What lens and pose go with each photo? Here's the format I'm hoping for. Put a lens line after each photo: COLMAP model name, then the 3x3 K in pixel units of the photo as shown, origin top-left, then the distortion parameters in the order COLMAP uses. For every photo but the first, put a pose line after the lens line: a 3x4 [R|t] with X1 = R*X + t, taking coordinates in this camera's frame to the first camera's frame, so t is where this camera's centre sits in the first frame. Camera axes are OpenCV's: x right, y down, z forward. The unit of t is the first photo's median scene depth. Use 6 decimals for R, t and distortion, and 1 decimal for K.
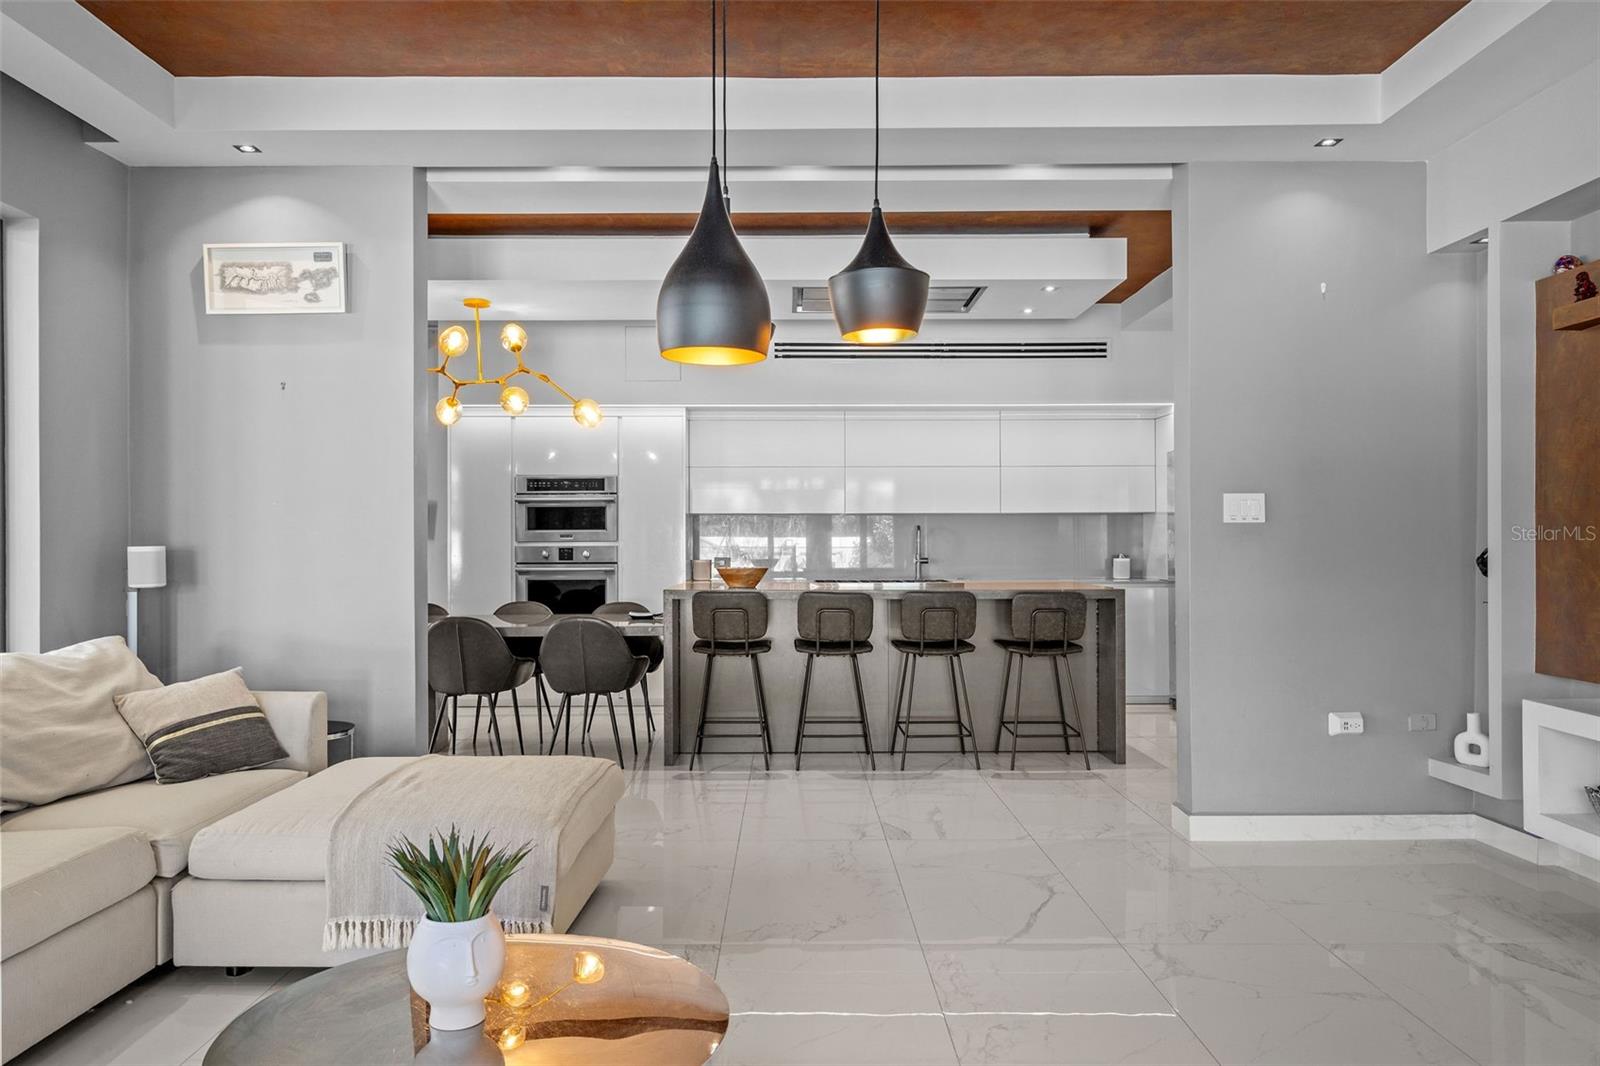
lens RADIAL K [[1117.2, 0, 800.9], [0, 1117.2, 540.5], [0, 0, 1]] dist [0.008703, 0.001429]
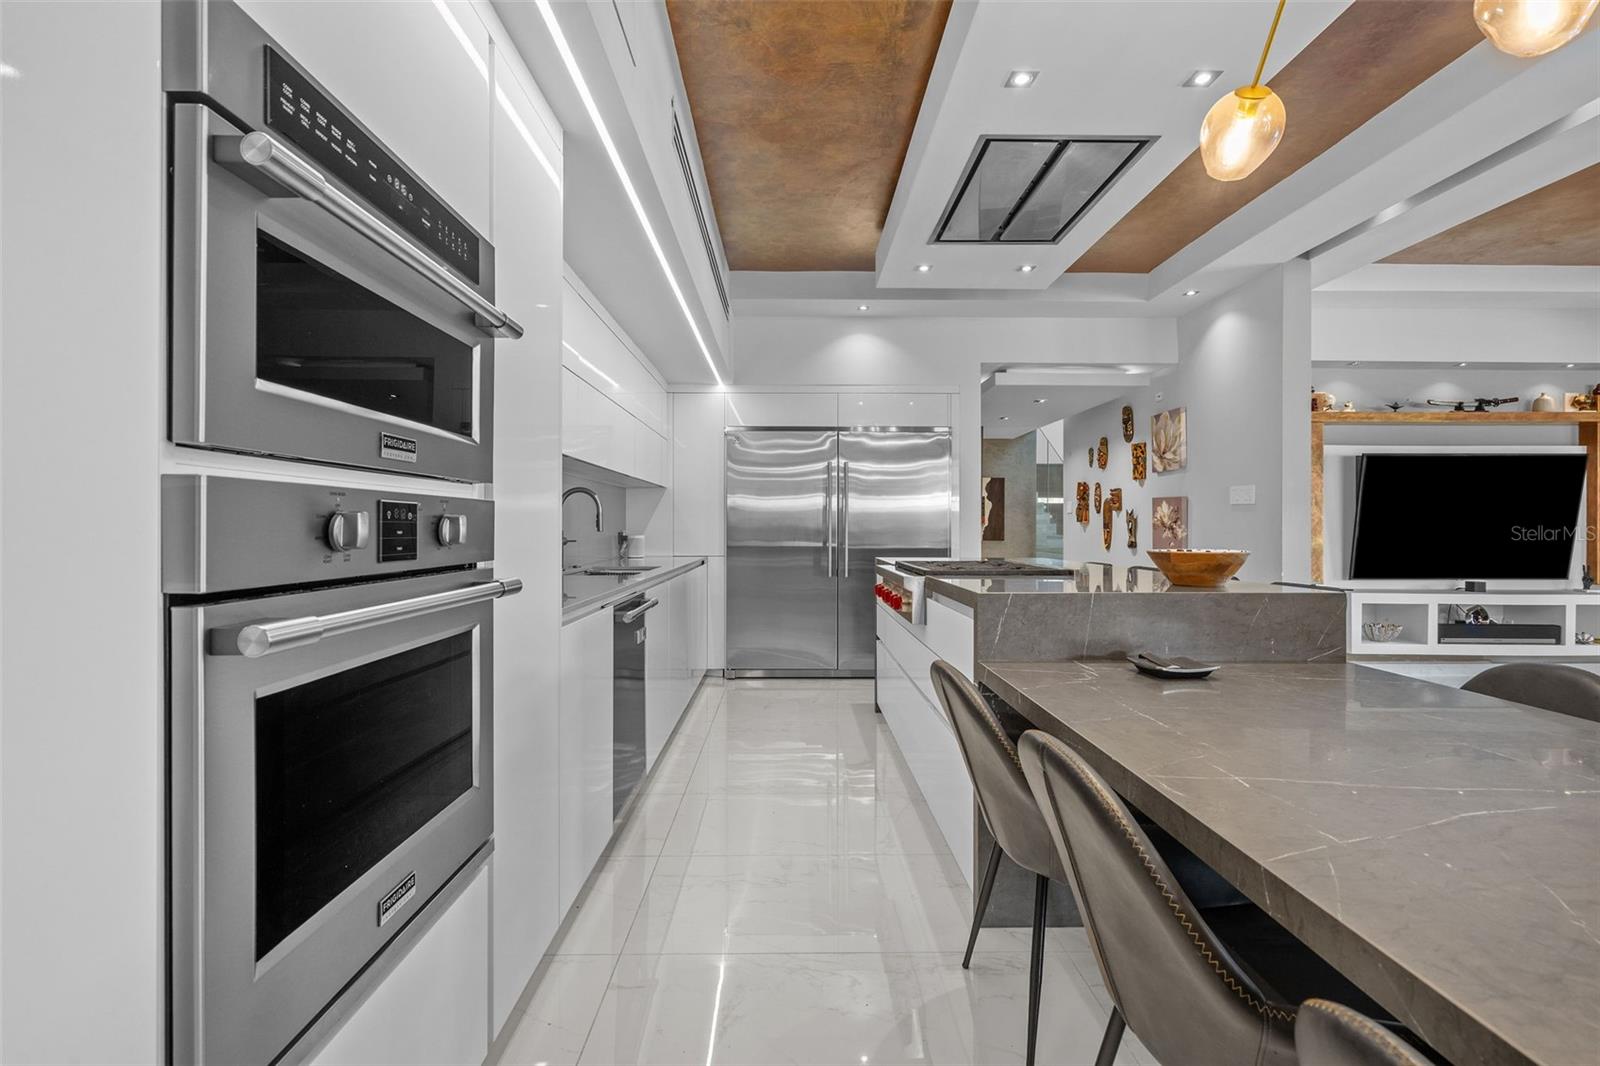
lens RADIAL K [[755.8, 0, 810.7], [0, 755.8, 532.7], [0, 0, 1]] dist [0.023622, -0.000121]
pose [[-0.020069, -0.002163, 0.999796, -0.467560], [-0.007111, 0.999973, 0.002021, 0.017573], [-0.999773, -0.007069, -0.020084, 1.199140]]
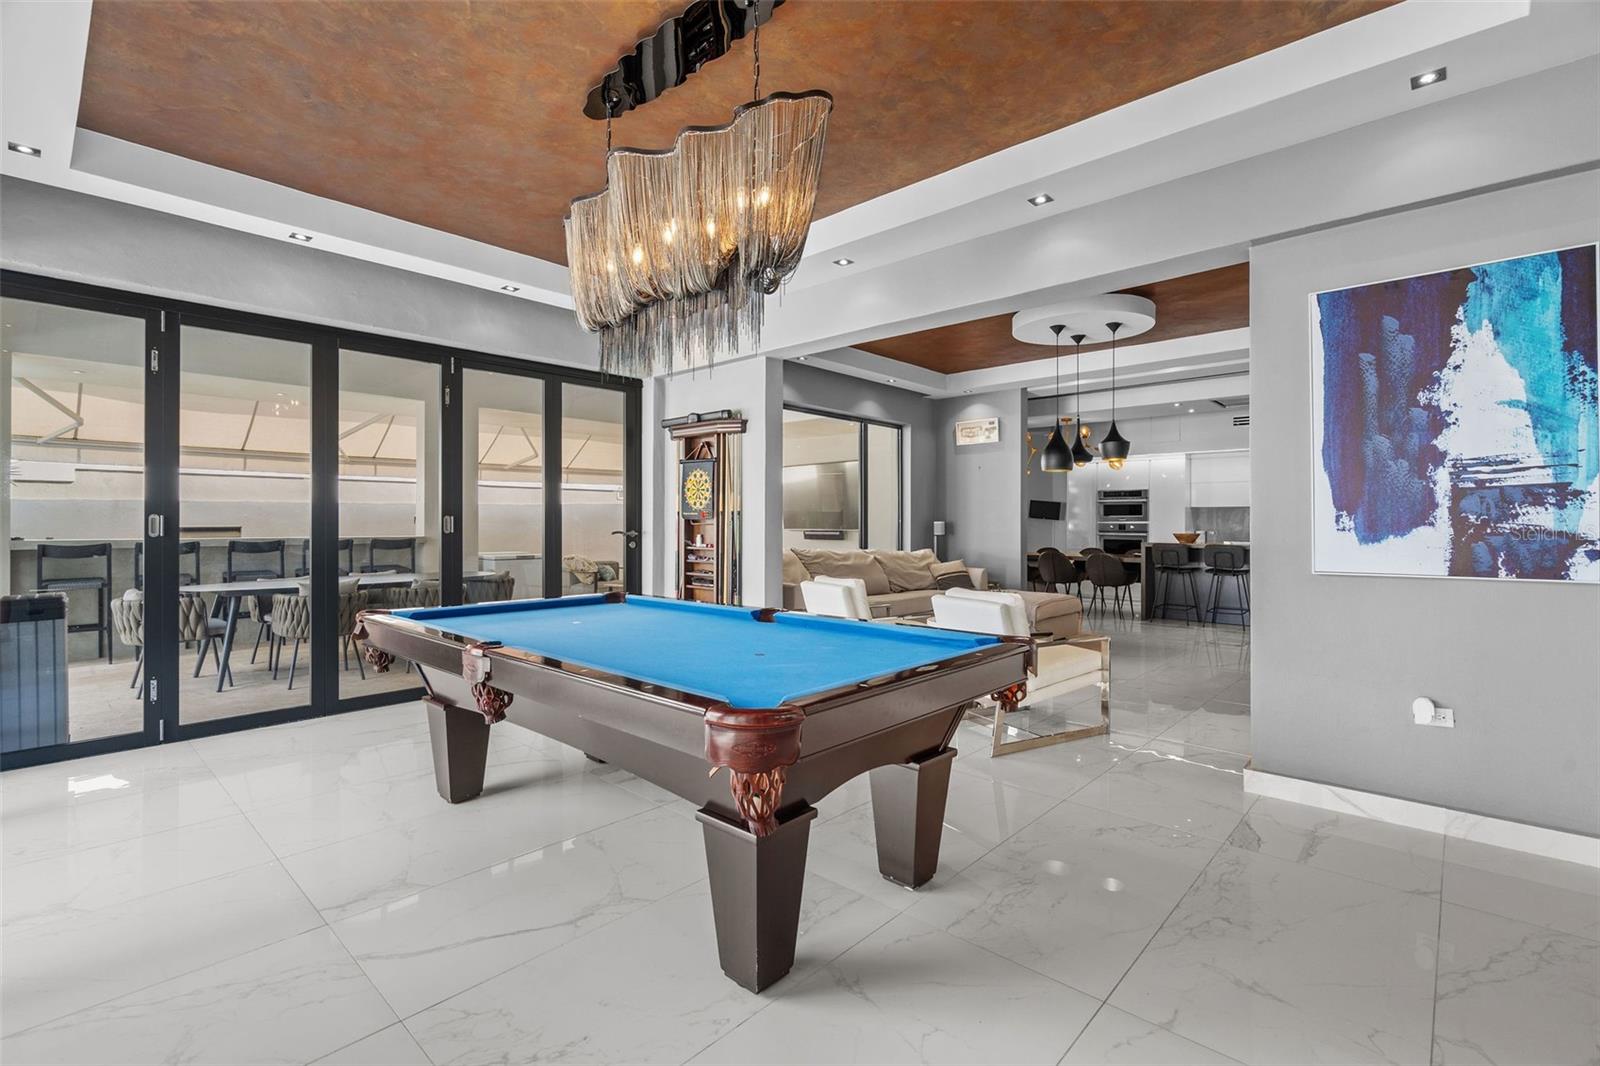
lens RADIAL K [[723.4, 0, 799.0], [0, 723.4, 518.9], [0, 0, 1]] dist [-0.003180, -0.000144]
pose [[0.726897, 0.001710, -0.686745, 0.359258], [-0.004564, 0.999987, -0.002341, 0.003209], [0.686732, 0.004836, 0.726895, -0.510560]]
